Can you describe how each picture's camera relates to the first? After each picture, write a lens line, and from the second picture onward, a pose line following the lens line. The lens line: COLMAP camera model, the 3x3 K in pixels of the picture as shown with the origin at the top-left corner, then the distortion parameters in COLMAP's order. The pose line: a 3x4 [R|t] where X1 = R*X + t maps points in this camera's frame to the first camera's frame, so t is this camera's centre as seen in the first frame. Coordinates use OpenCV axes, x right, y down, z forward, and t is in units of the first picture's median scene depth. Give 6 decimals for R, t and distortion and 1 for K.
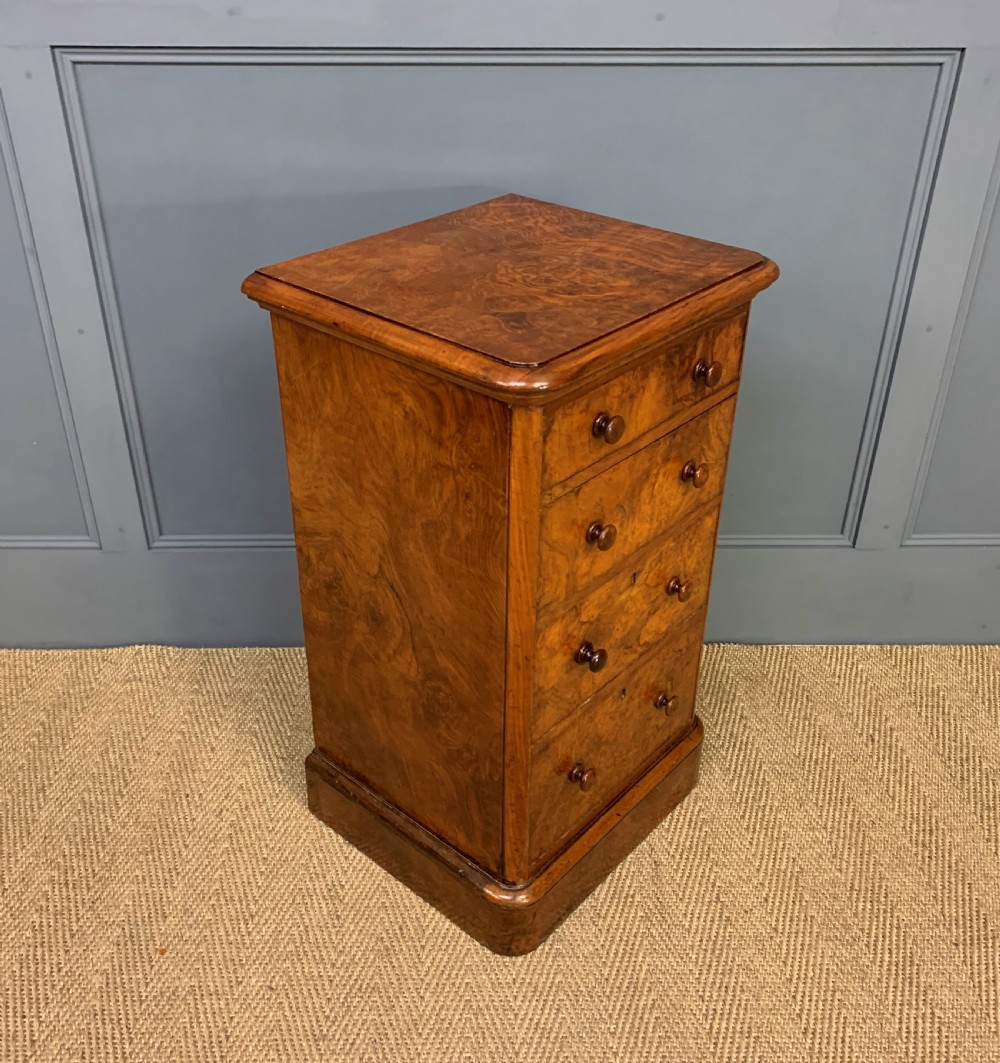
lens RADIAL K [[1157.9, 0, 479.2], [0, 1157.9, 533.2], [0, 0, 1]] dist [0.037112, 0.000000]
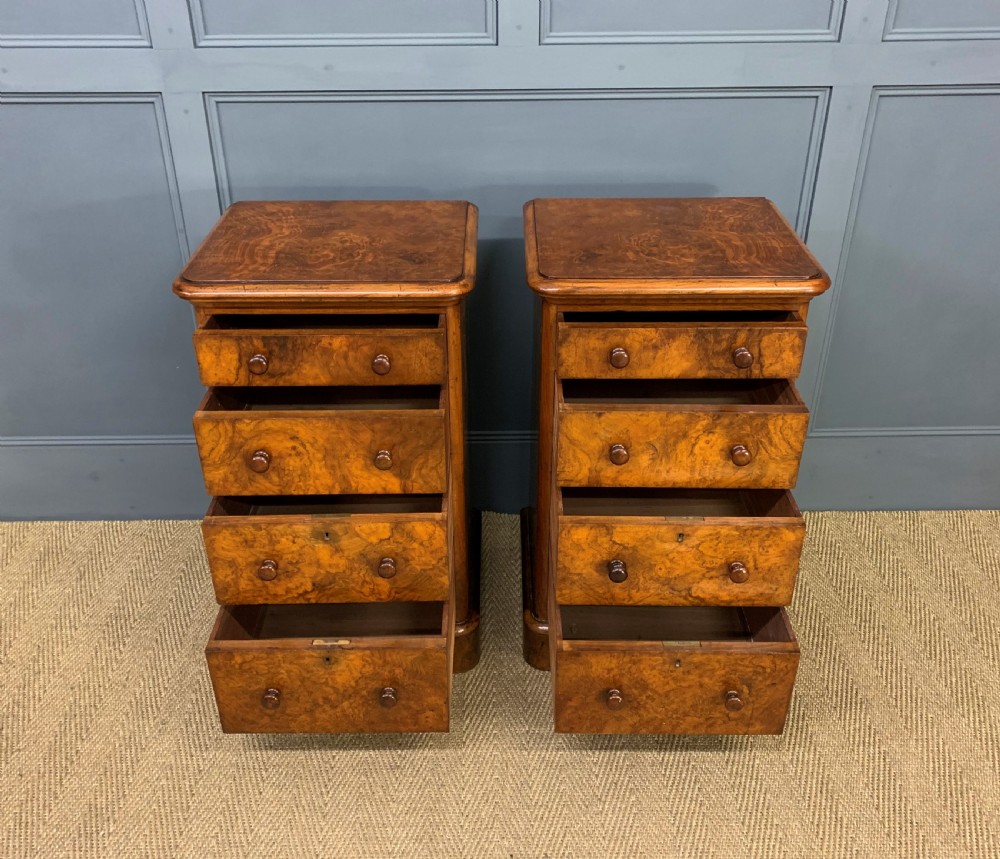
lens RADIAL K [[1074.7, 0, 478.8], [0, 1074.7, 448.6], [0, 0, 1]] dist [0.043403, 0.000000]
pose [[0.999945, -0.008650, -0.005973, -0.018490], [0.008559, 0.999848, -0.015190, 0.049763], [0.006104, 0.015138, 0.999867, -0.332264]]
